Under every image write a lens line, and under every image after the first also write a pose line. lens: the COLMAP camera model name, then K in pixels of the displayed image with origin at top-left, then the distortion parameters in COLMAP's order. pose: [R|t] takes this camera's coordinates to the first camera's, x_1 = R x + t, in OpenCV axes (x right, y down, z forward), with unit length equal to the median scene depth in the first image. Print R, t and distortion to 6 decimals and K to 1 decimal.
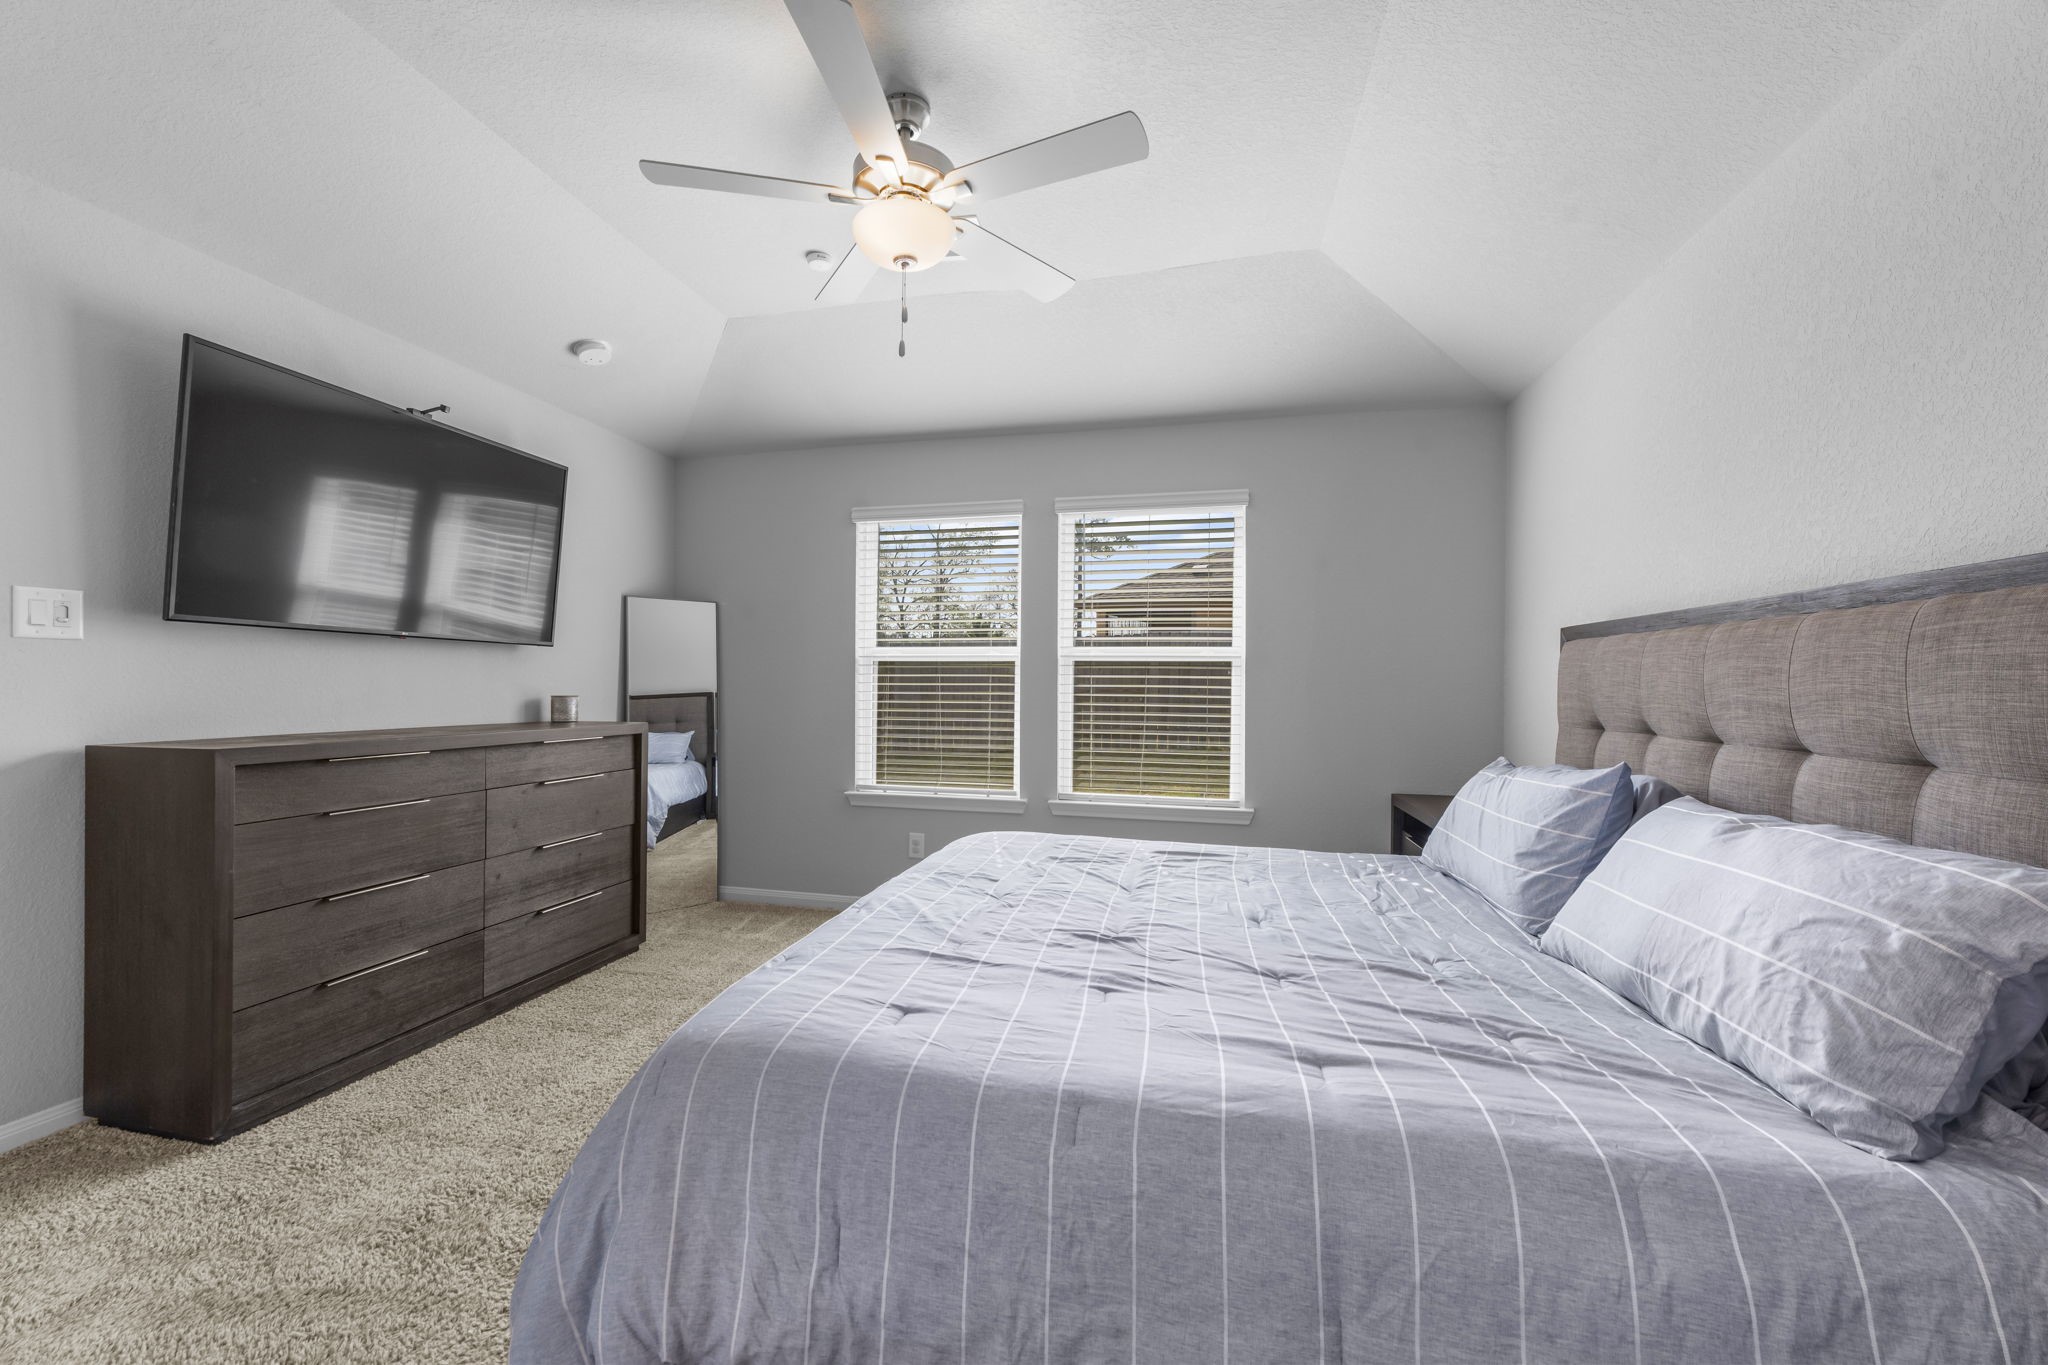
lens RADIAL K [[797.6, 0, 1006.1], [0, 797.6, 677.5], [0, 0, 1]] dist [-0.001034, -0.000556]
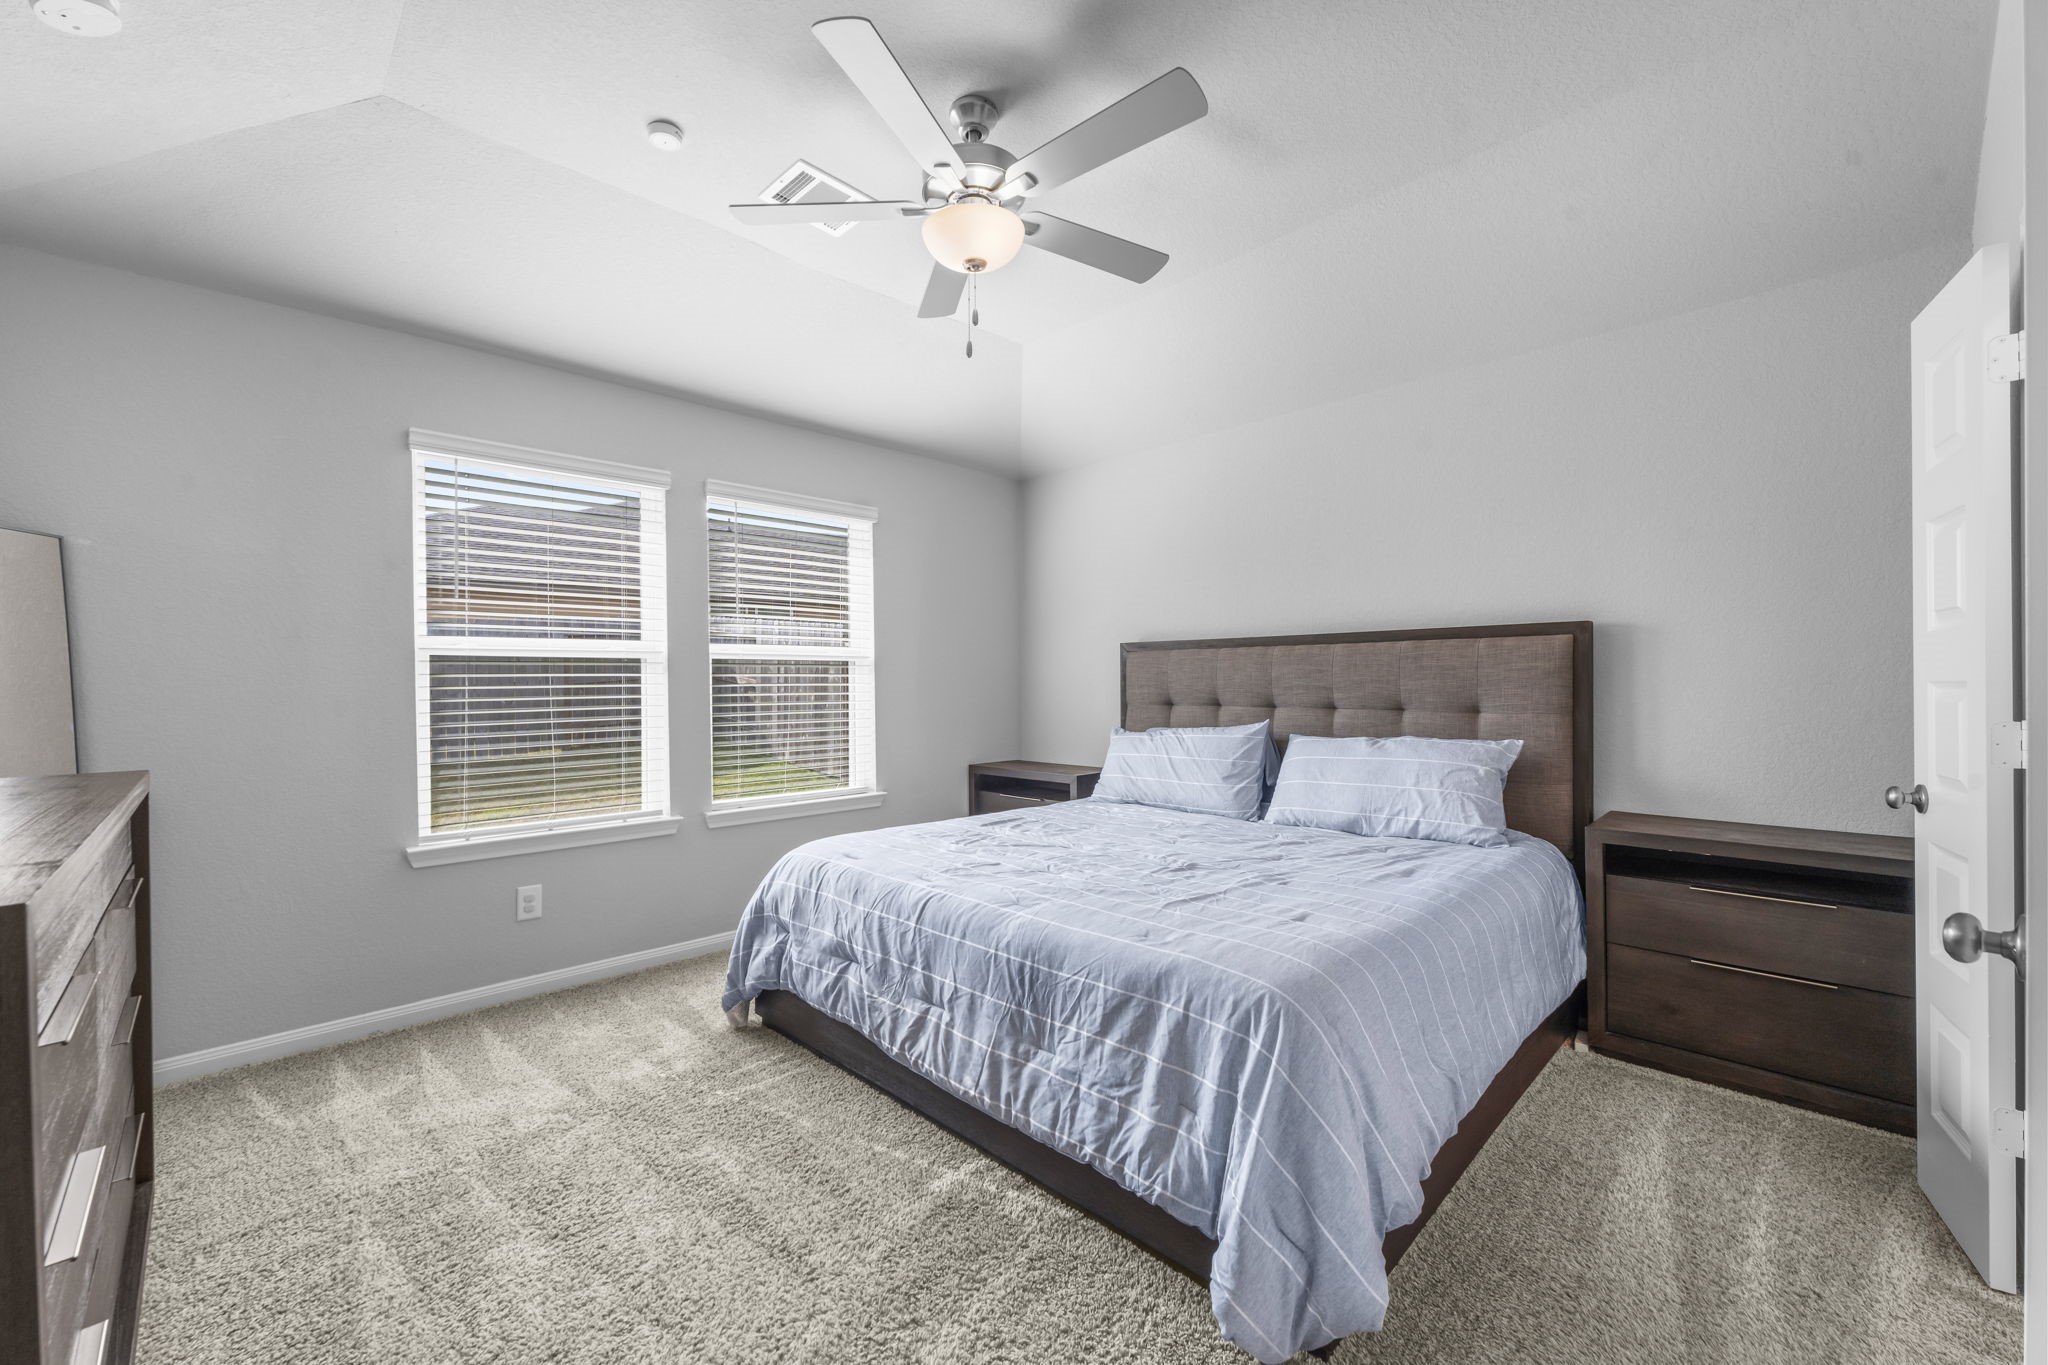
lens RADIAL K [[797.6, 0, 1009.7], [0, 797.6, 680.2], [0, 0, 1]] dist [-0.001034, -0.000556]
pose [[0.544812, -0.011960, 0.838473, -1.184329], [0.005280, 0.999927, 0.010832, -0.010099], [-0.838542, -0.001474, 0.544836, 0.513550]]
